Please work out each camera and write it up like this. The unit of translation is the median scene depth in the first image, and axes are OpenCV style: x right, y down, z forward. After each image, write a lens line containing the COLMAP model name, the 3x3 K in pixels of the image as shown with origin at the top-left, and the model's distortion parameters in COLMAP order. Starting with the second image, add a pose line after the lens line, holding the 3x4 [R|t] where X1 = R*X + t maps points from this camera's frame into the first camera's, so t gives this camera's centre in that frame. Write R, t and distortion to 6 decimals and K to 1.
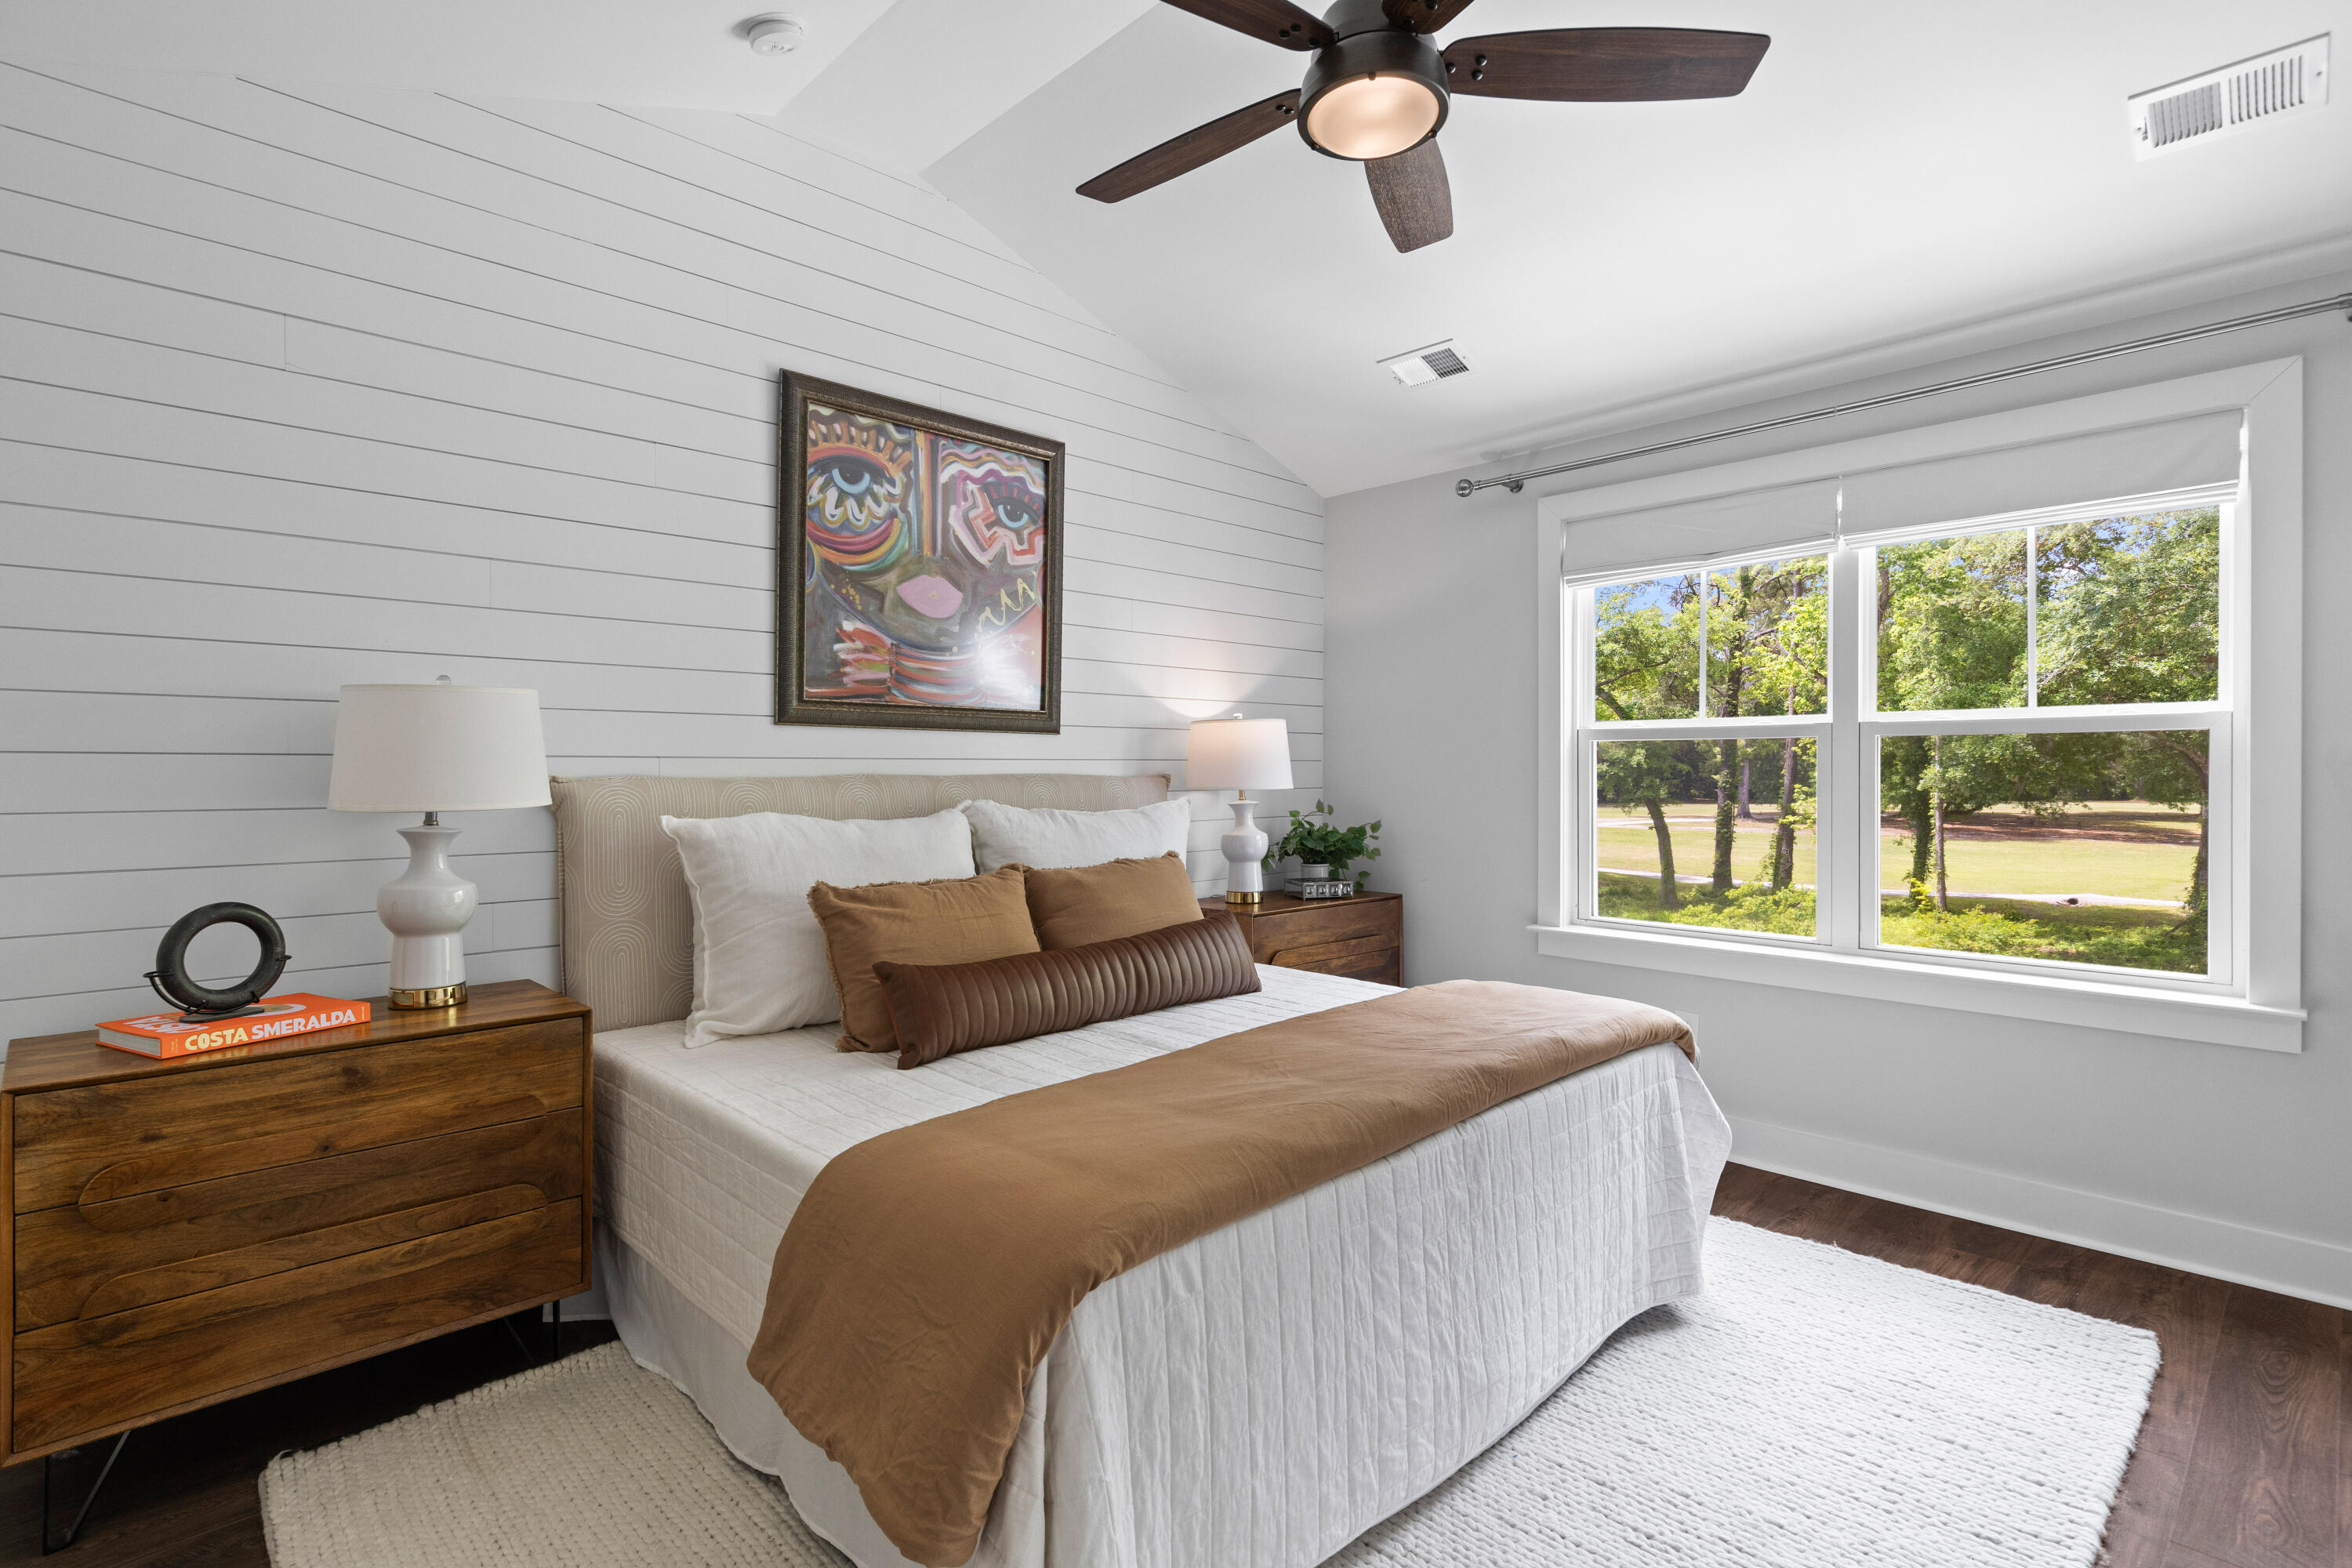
lens RADIAL K [[1117.6, 0, 1185.2], [0, 1117.6, 777.1], [0, 0, 1]] dist [0.002358, -0.001385]
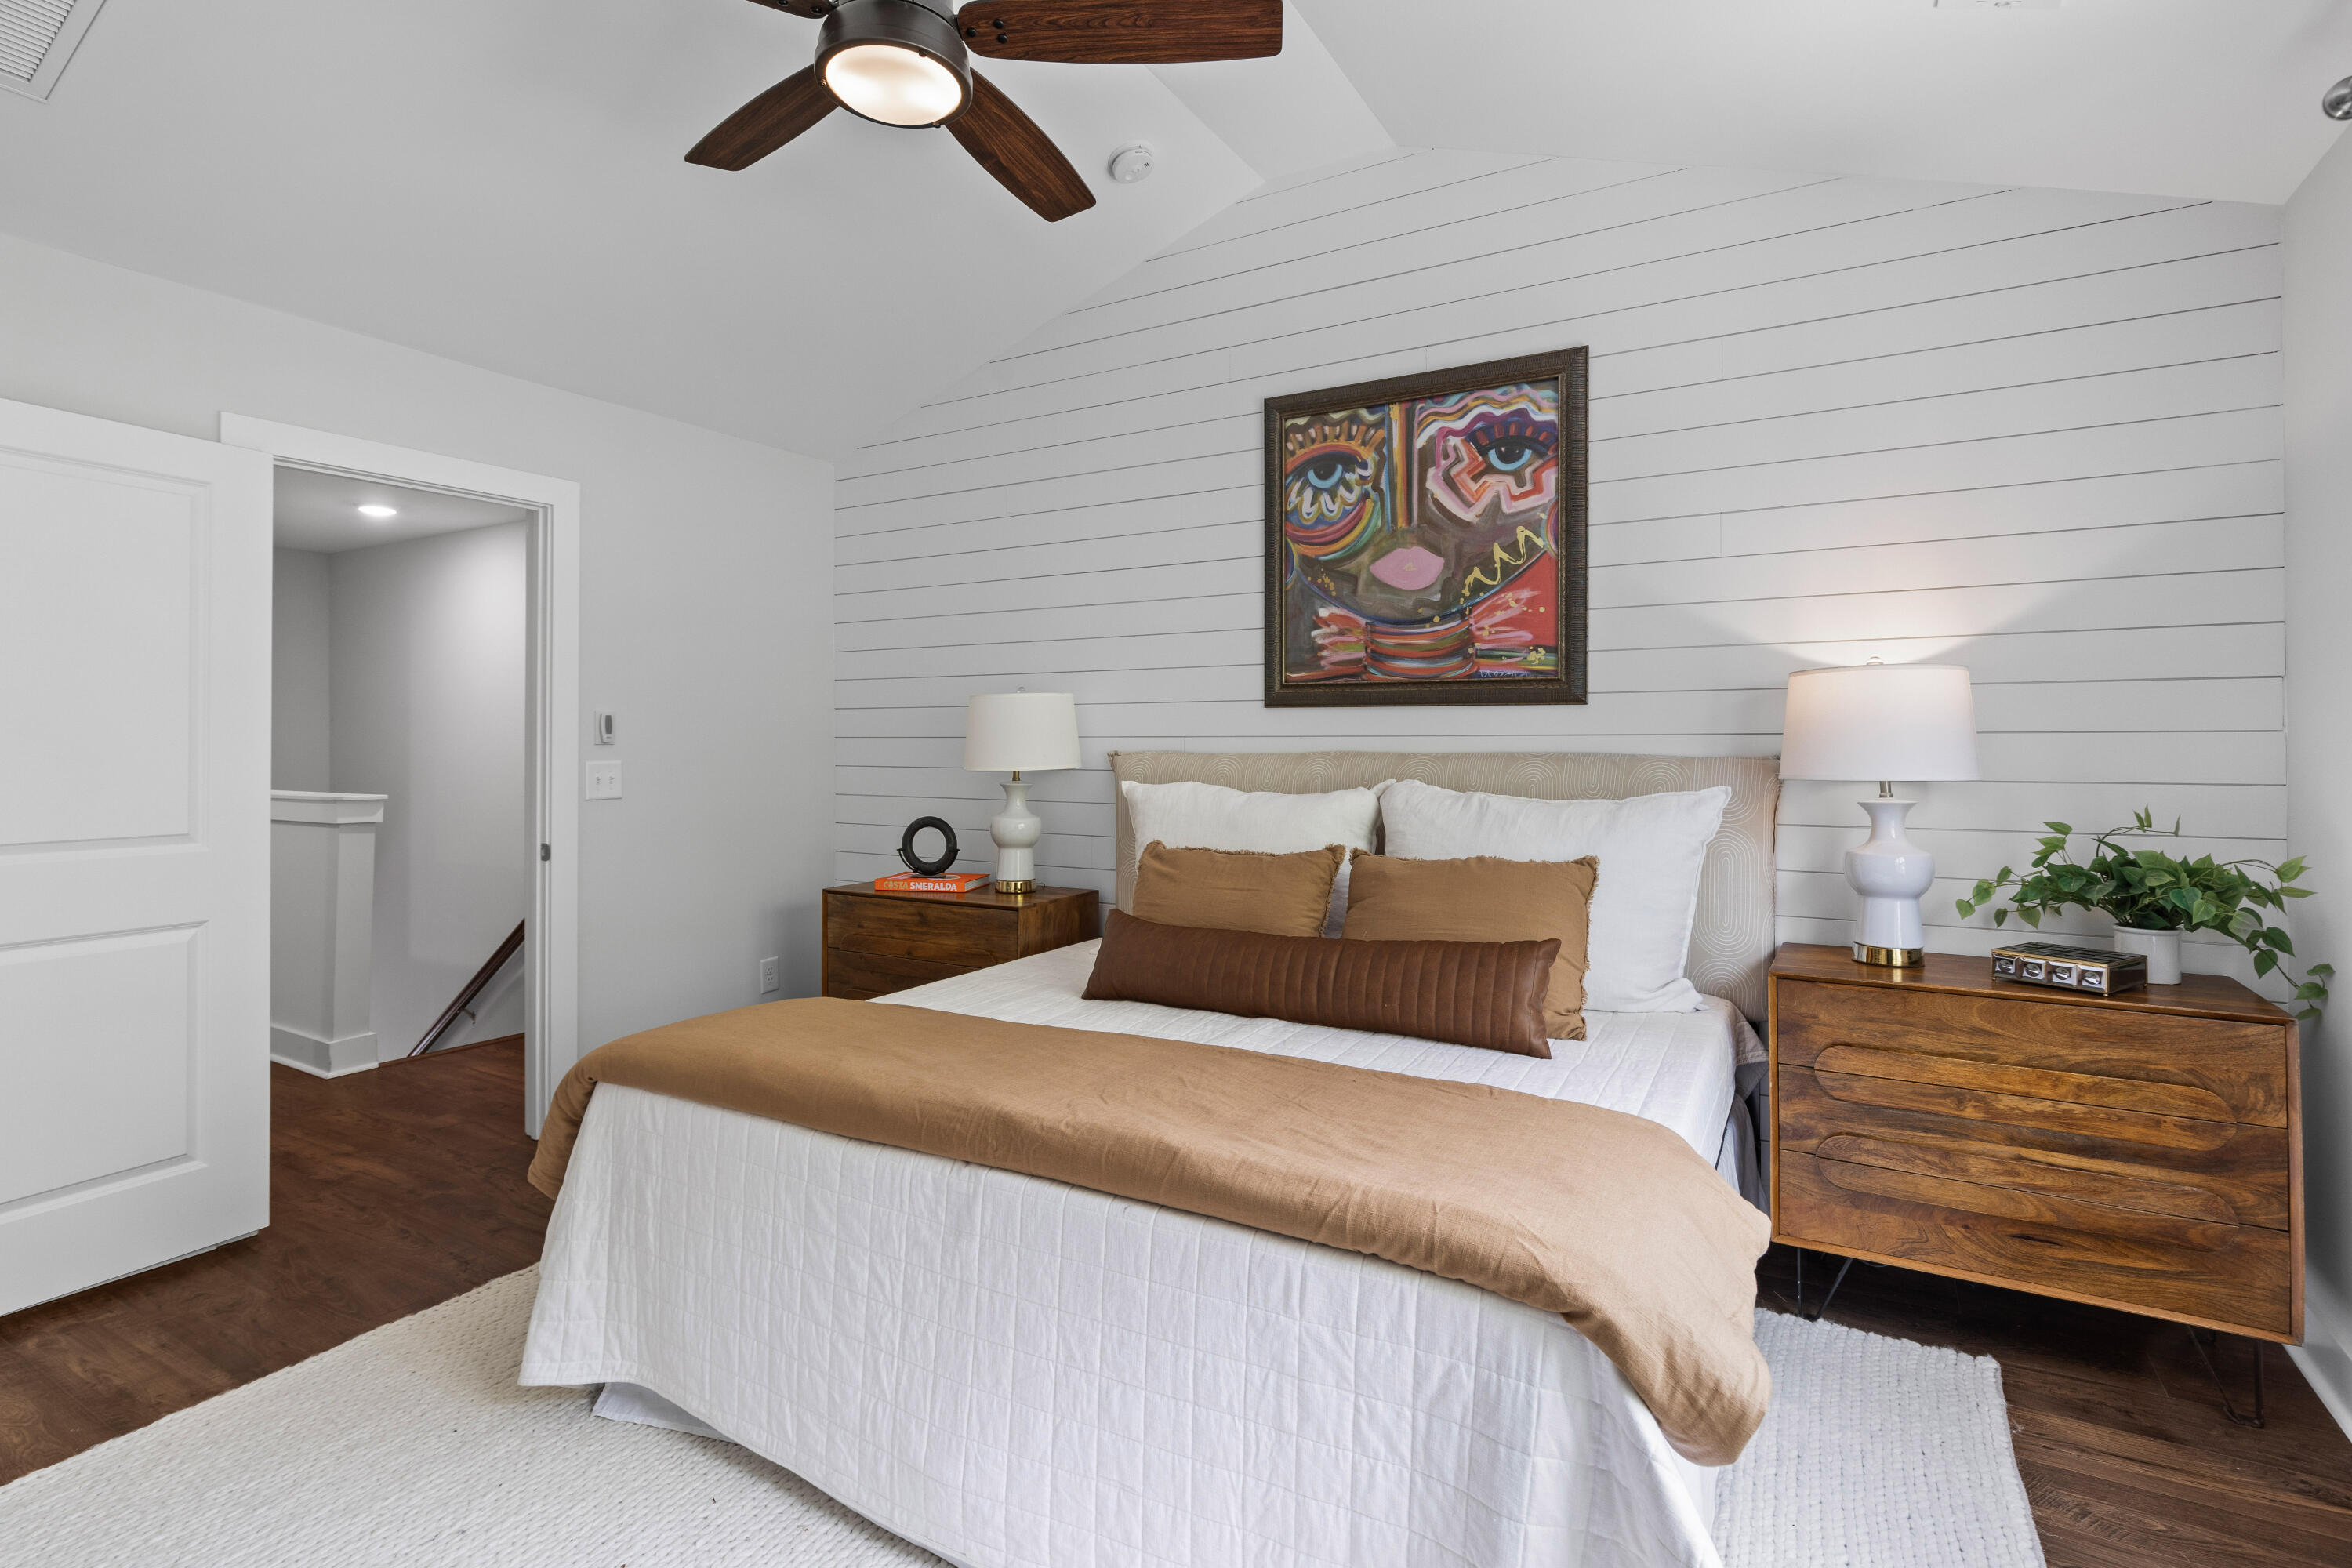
lens RADIAL K [[1117.6, 0, 1169.4], [0, 1117.6, 735.6], [0, 0, 1]] dist [0.002358, -0.001385]
pose [[0.267297, -0.005051, -0.963601, 0.474588], [-0.005925, 0.999959, -0.006886, -0.006106], [0.963596, 0.007550, 0.267256, 0.393081]]
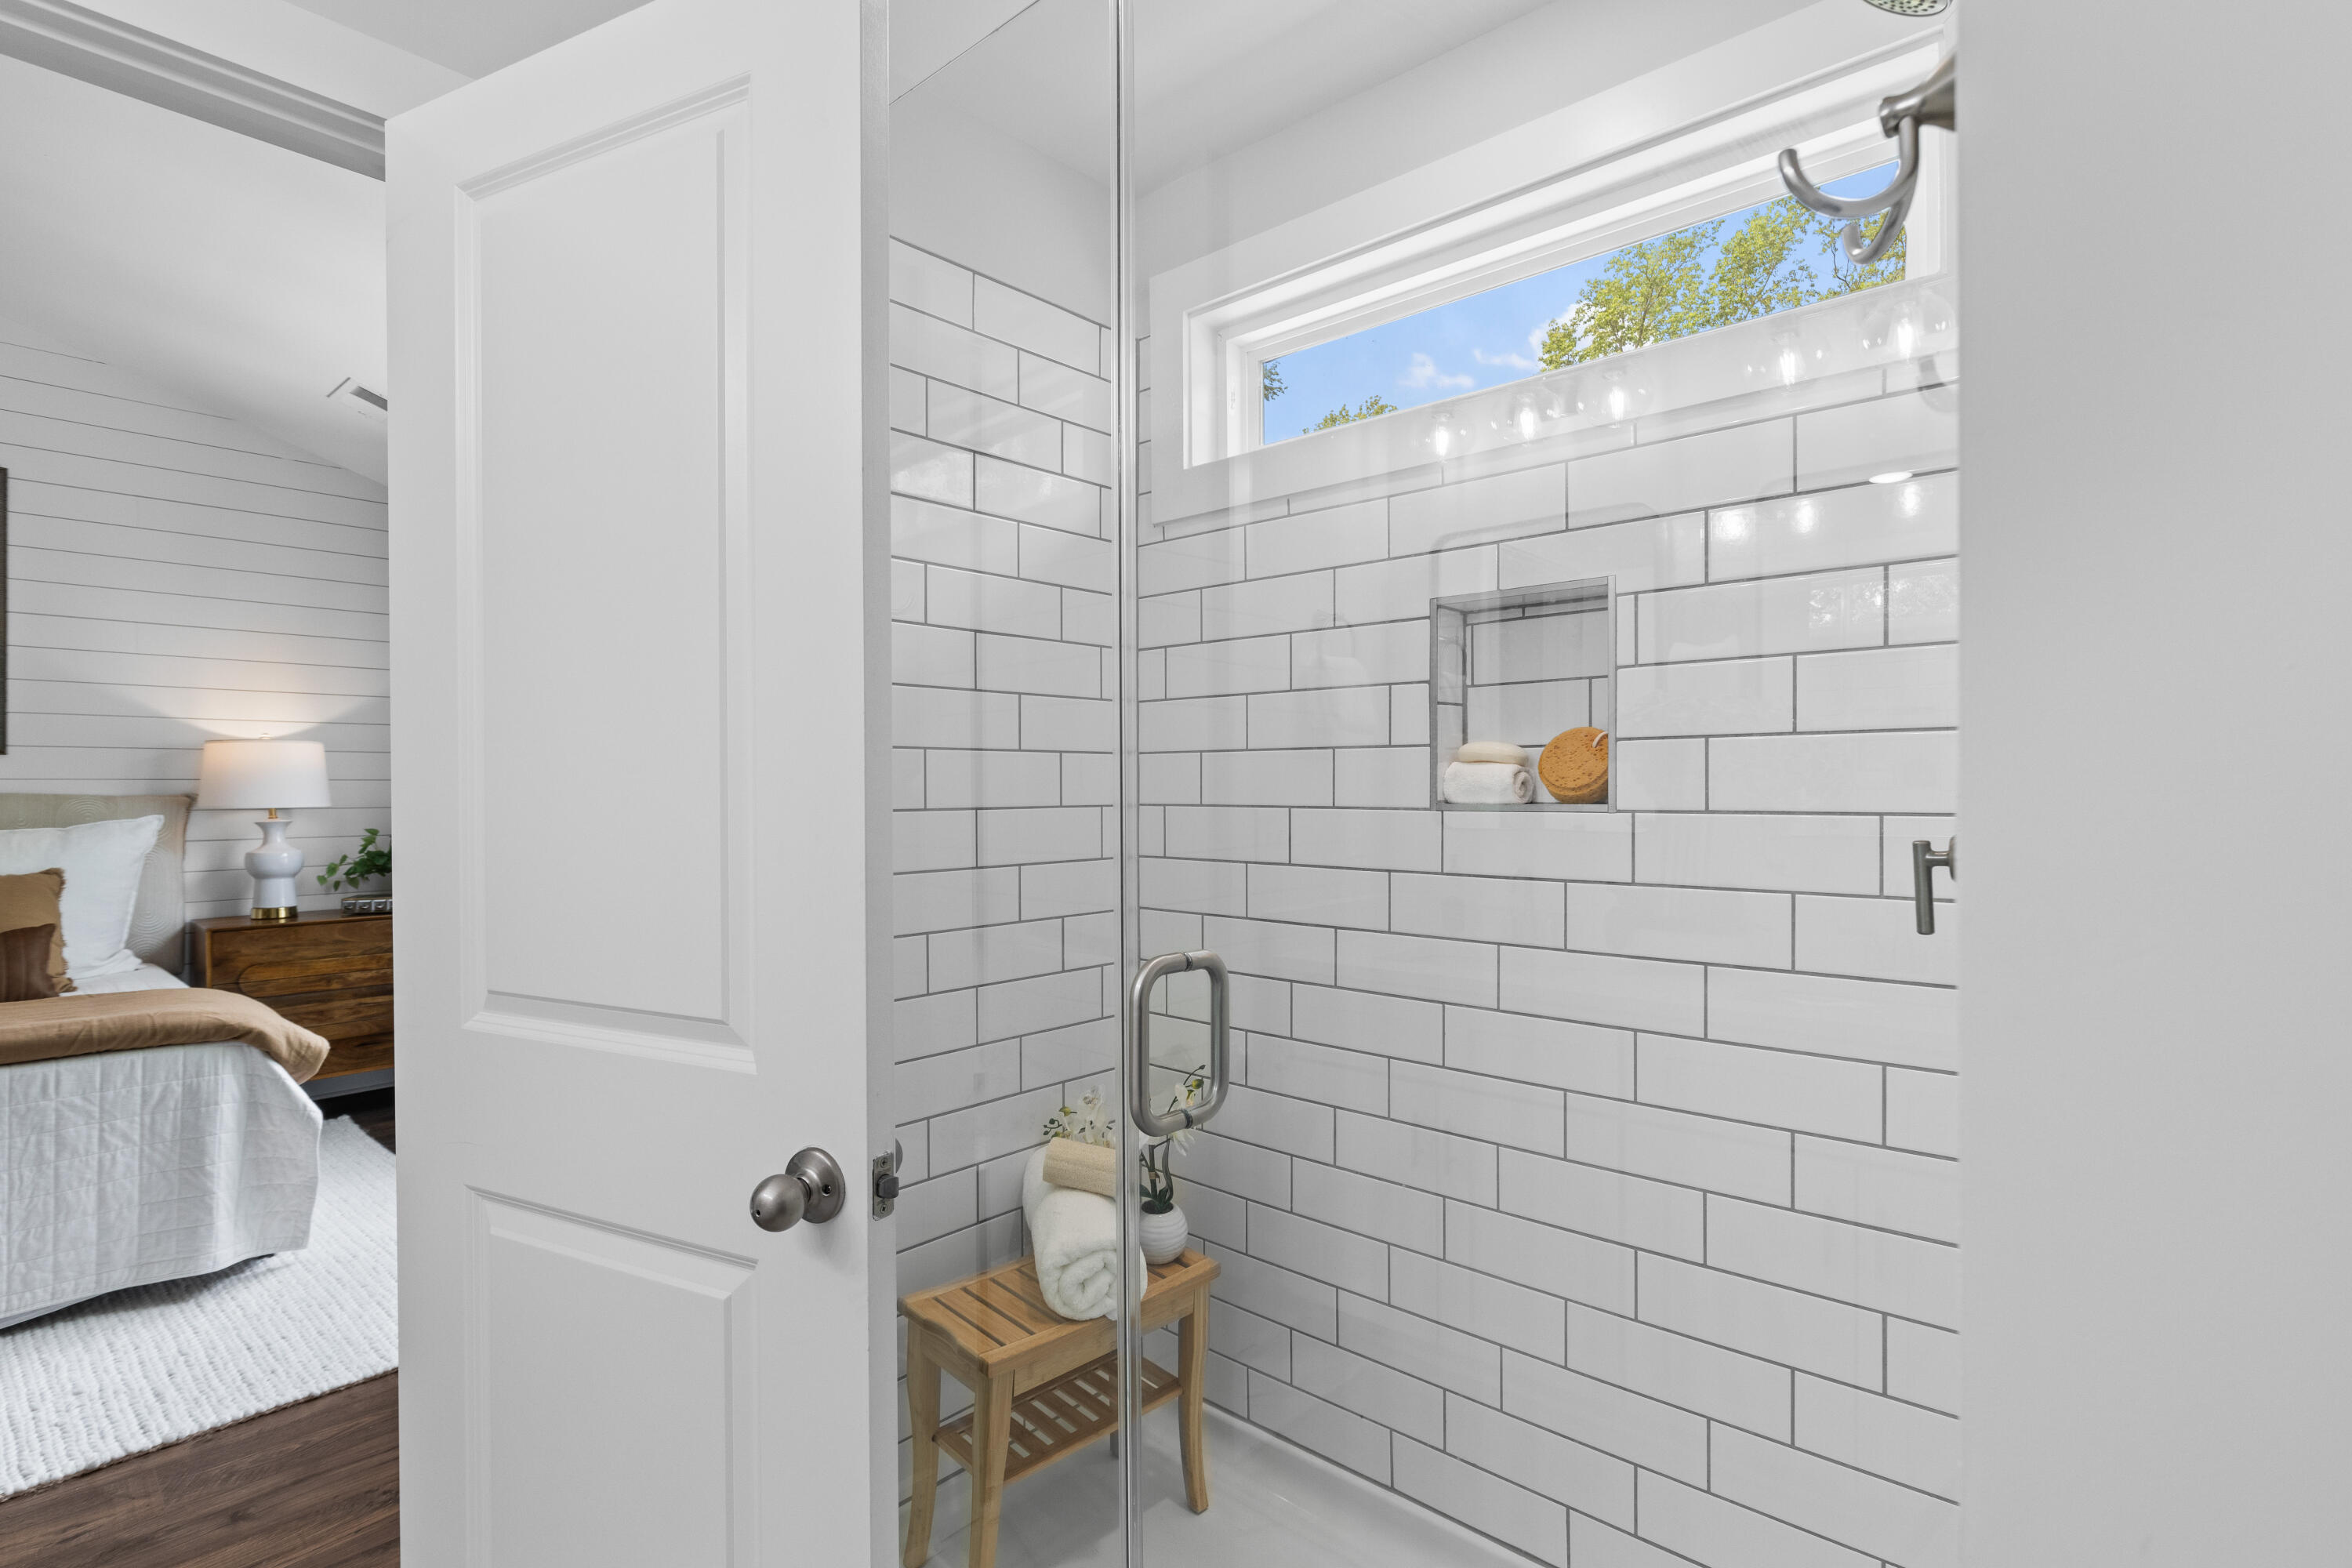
lens RADIAL K [[1117.6, 0, 1212.7], [0, 1117.6, 791.8], [0, 0, 1]] dist [0.002358, -0.001385]
pose [[0.995026, 0.000333, 0.099615, 0.706113], [-0.000269, 1.000000, -0.000660, -0.002938], [-0.099615, 0.000630, 0.995026, -0.096062]]
